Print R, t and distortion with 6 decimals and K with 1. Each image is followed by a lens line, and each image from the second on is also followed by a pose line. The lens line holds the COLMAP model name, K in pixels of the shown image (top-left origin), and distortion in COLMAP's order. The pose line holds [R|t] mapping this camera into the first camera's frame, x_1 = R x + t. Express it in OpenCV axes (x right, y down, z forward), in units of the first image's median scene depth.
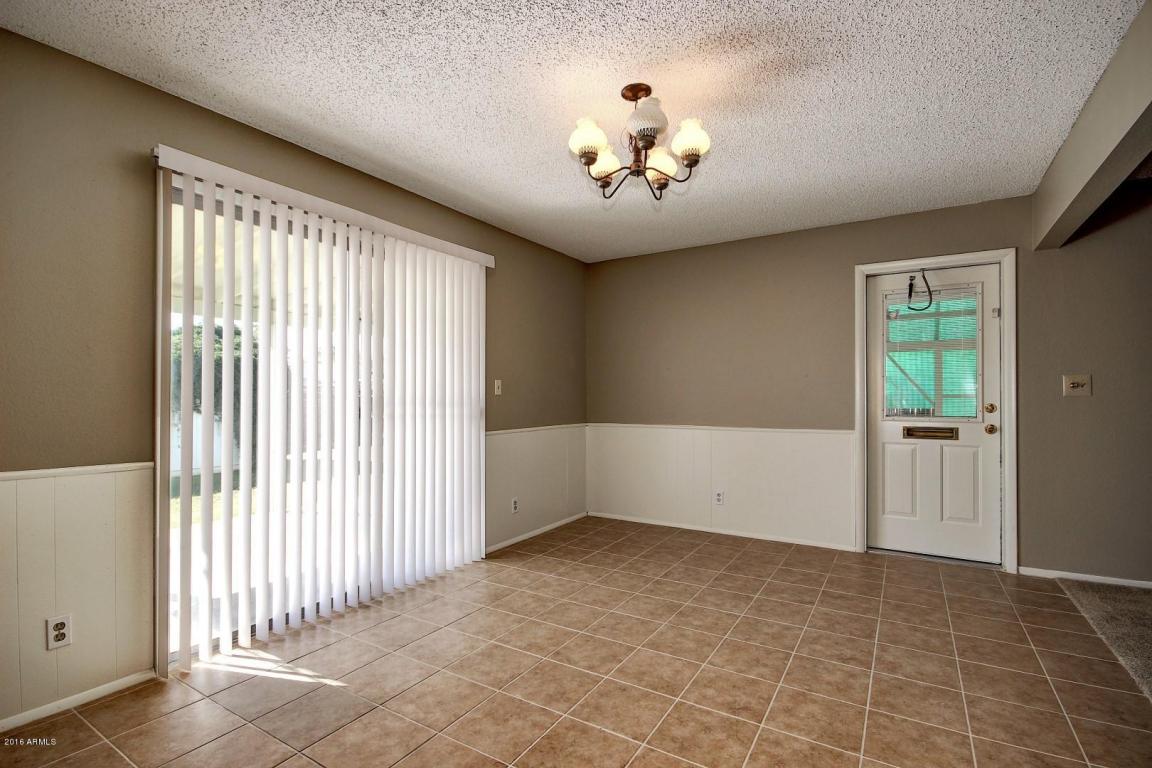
lens RADIAL K [[530.4, 0, 580.0], [0, 530.4, 394.7], [0, 0, 1]] dist [0.002968, -0.011805]
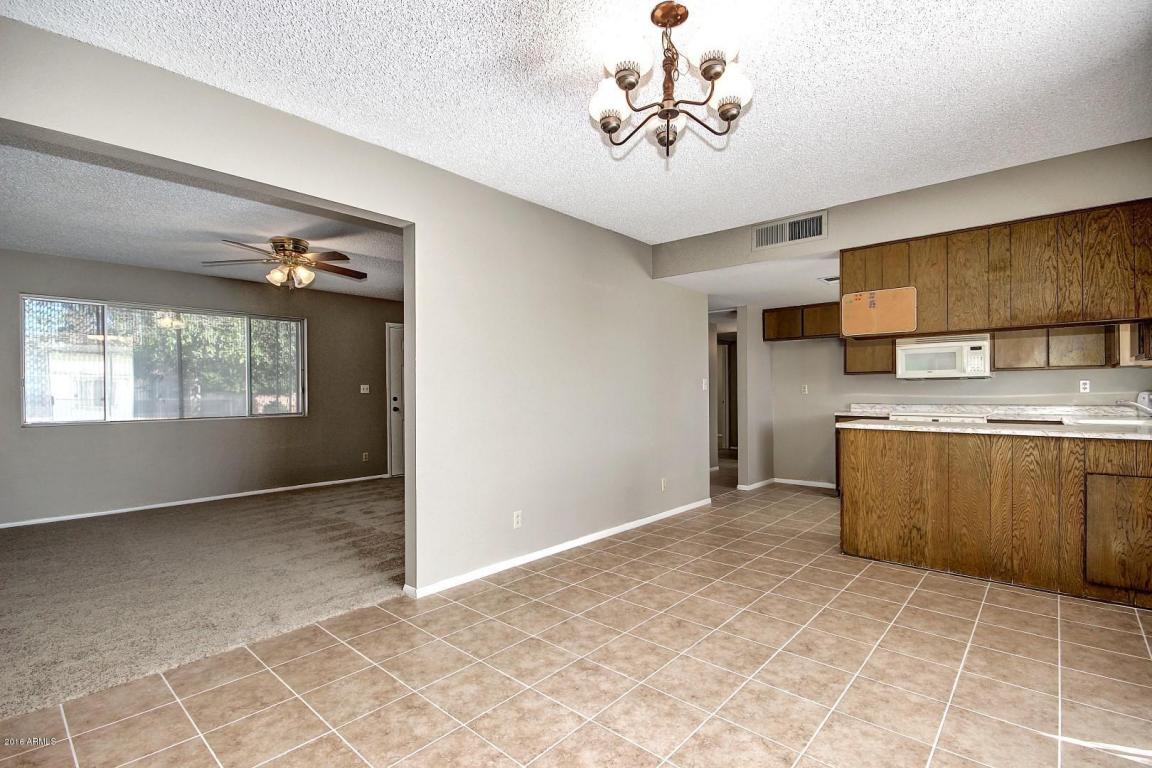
lens RADIAL K [[530.4, 0, 580.0], [0, 530.4, 394.7], [0, 0, 1]] dist [0.002968, -0.011805]
pose [[-0.984225, 0.008349, 0.176726, 0.108373], [0.008739, 0.999961, 0.001429, 0.008431], [-0.176707, 0.002951, -0.984259, 1.938568]]
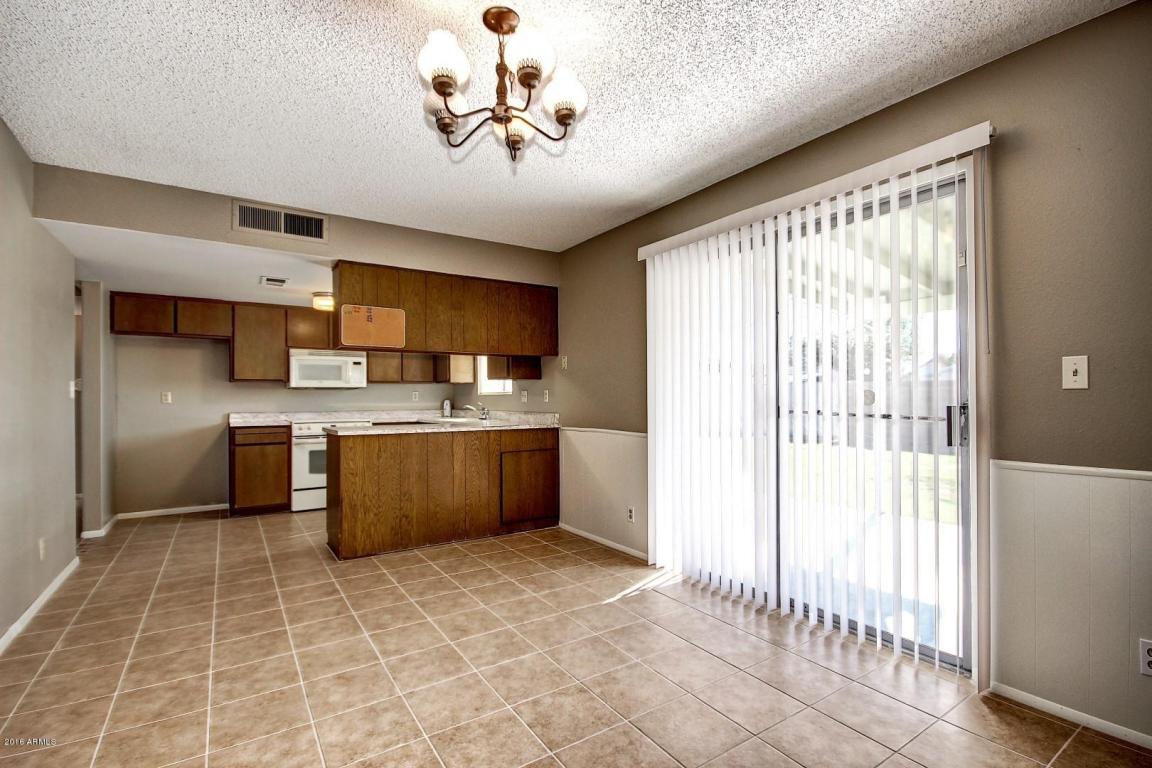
lens RADIAL K [[530.4, 0, 580.0], [0, 530.4, 394.7], [0, 0, 1]] dist [0.002968, -0.011805]
pose [[-0.414720, 0.000052, -0.909949, 0.841921], [0.009181, 0.999949, -0.004127, 0.007029], [0.909903, -0.010066, -0.414700, 1.528750]]
